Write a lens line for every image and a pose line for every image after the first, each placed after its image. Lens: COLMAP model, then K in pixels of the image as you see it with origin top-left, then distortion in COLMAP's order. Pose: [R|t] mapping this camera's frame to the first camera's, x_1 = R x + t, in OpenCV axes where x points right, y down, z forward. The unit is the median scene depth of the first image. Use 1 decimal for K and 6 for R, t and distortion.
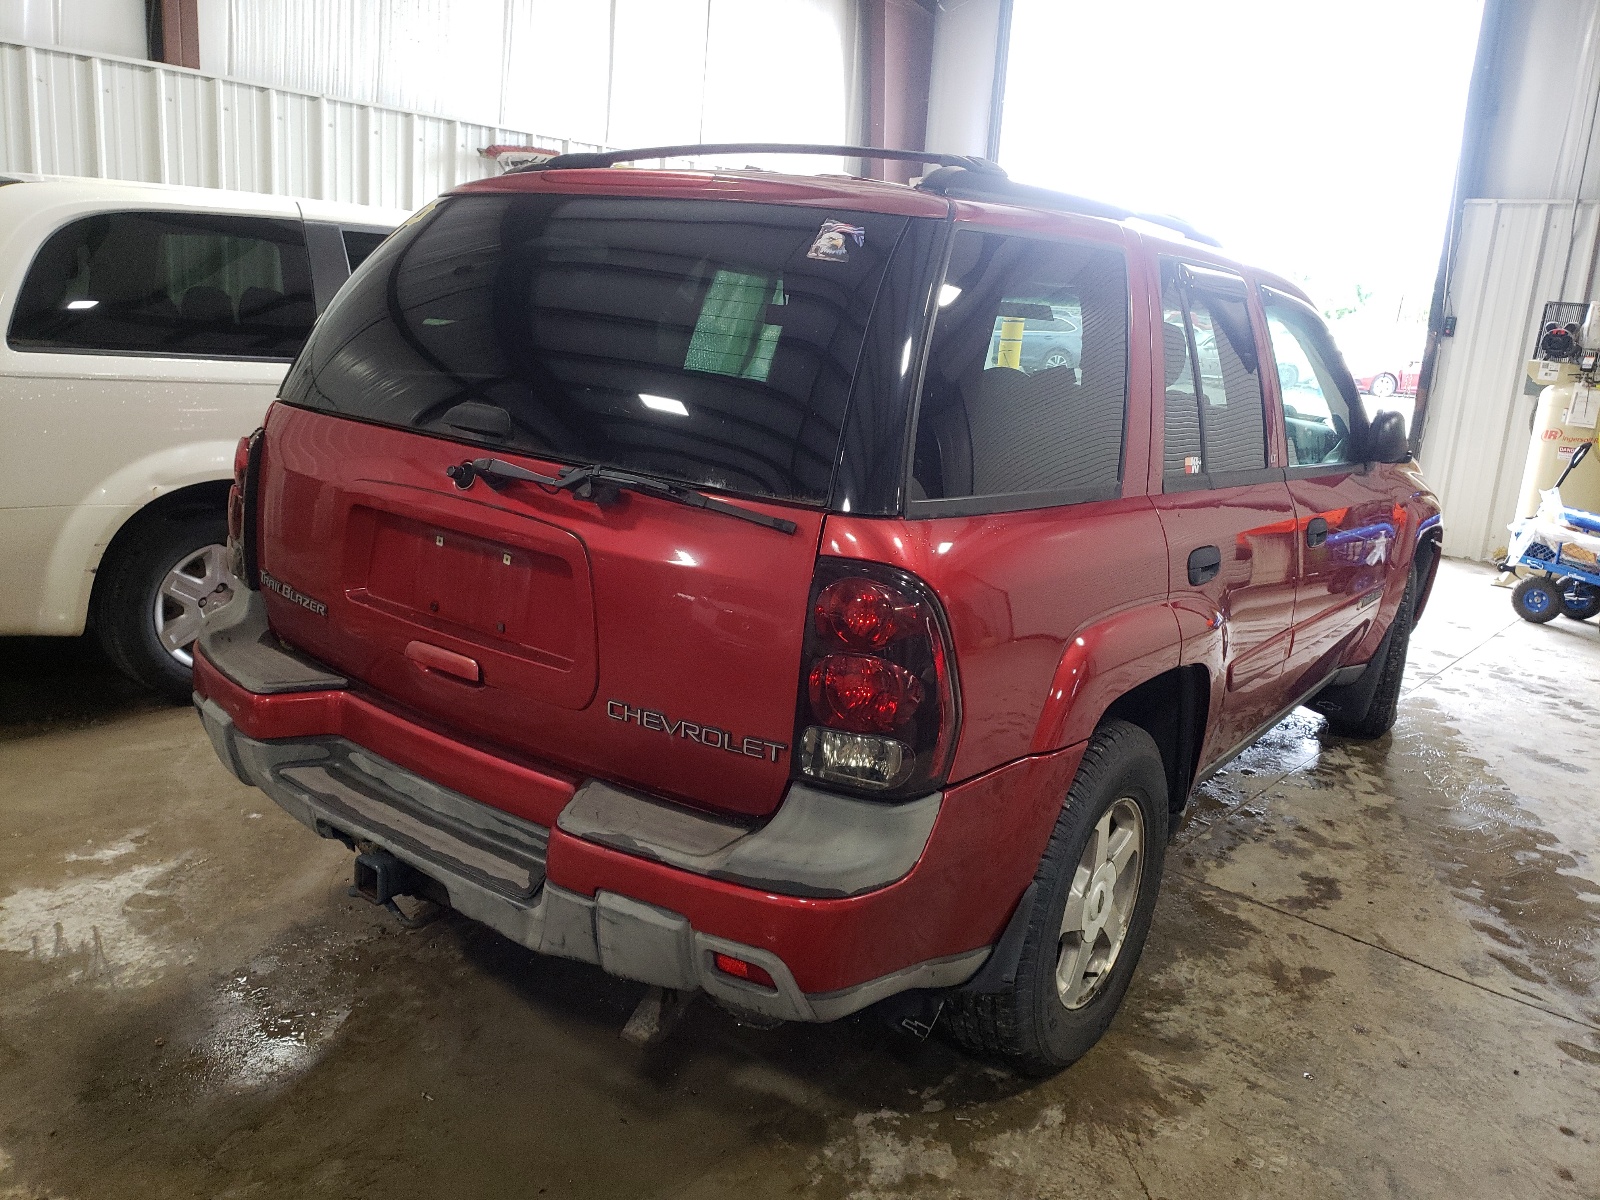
lens RADIAL K [[1277.2, 0, 792.4], [0, 1277.2, 592.8], [0, 0, 1]] dist [0.040999, 0.001039]
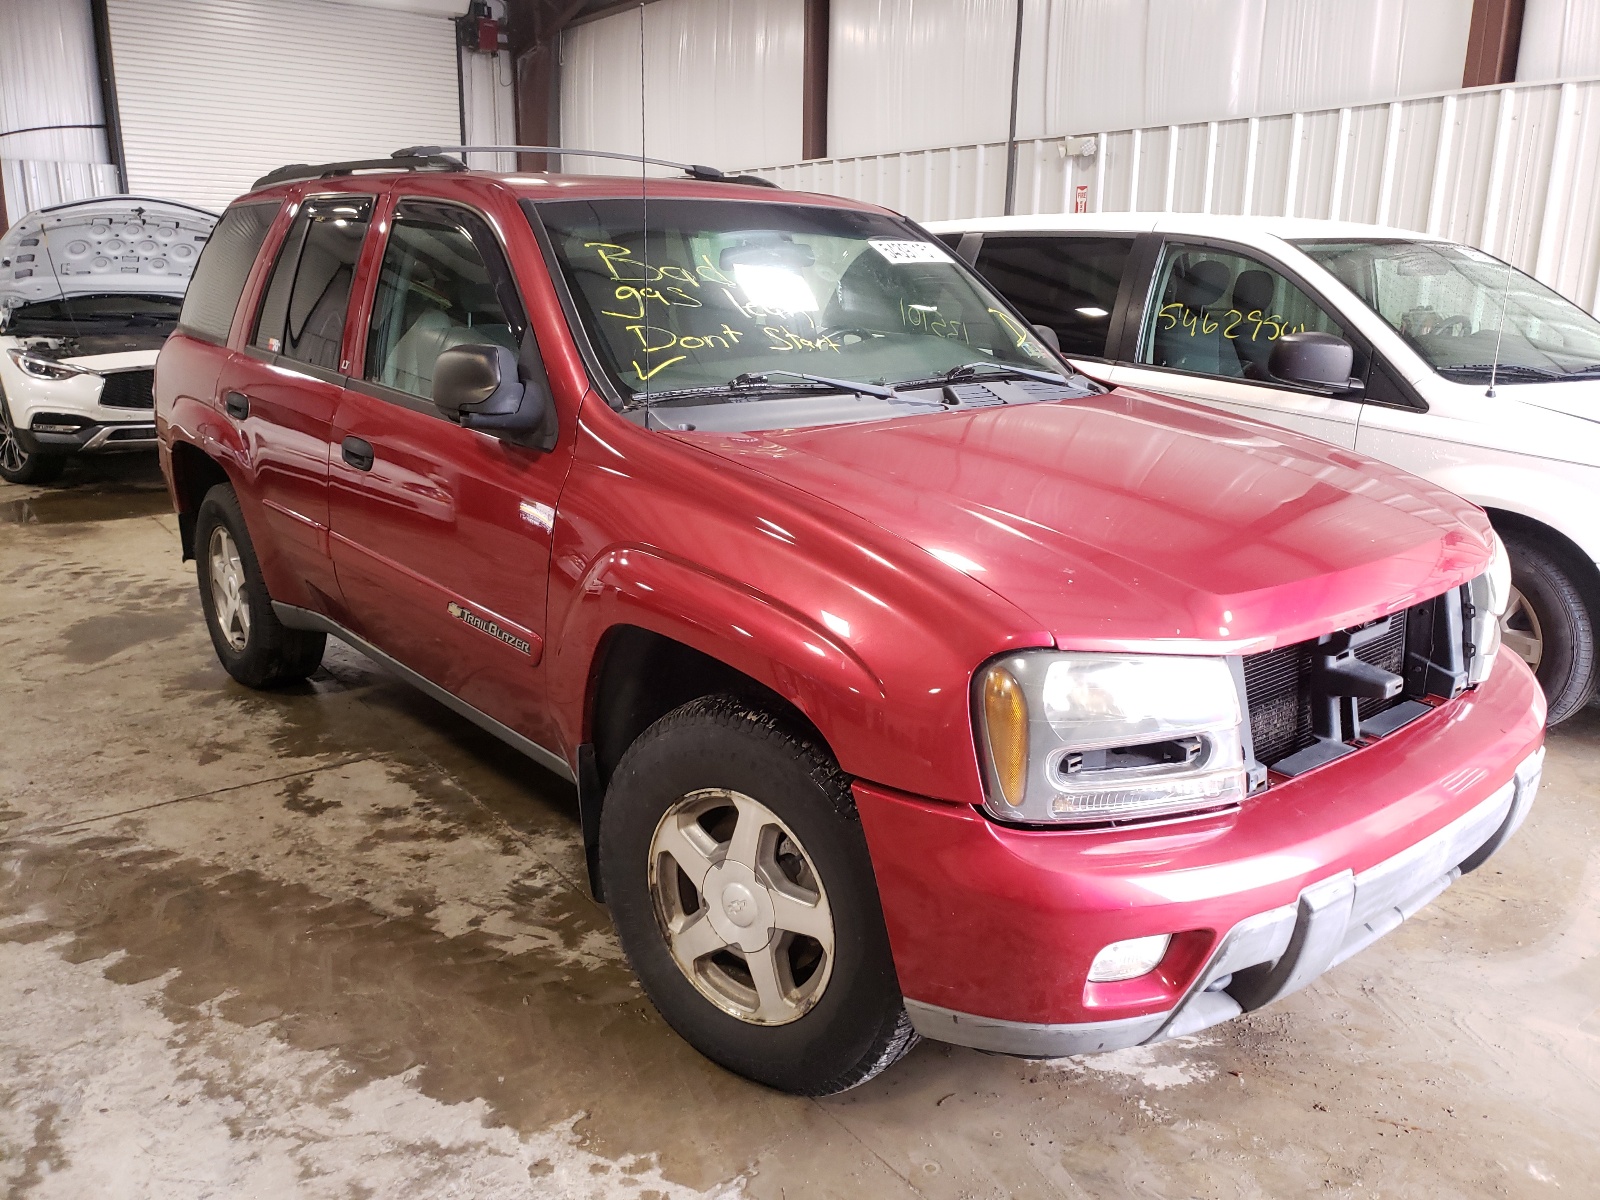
lens RADIAL K [[1277.2, 0, 792.4], [0, 1277.2, 592.8], [0, 0, 1]] dist [0.040999, 0.001039]
pose [[-0.259768, 0.160298, -0.952273, 1.326580], [-0.250101, 0.941311, 0.226678, -0.260092], [0.932722, 0.297048, -0.204432, 1.620057]]
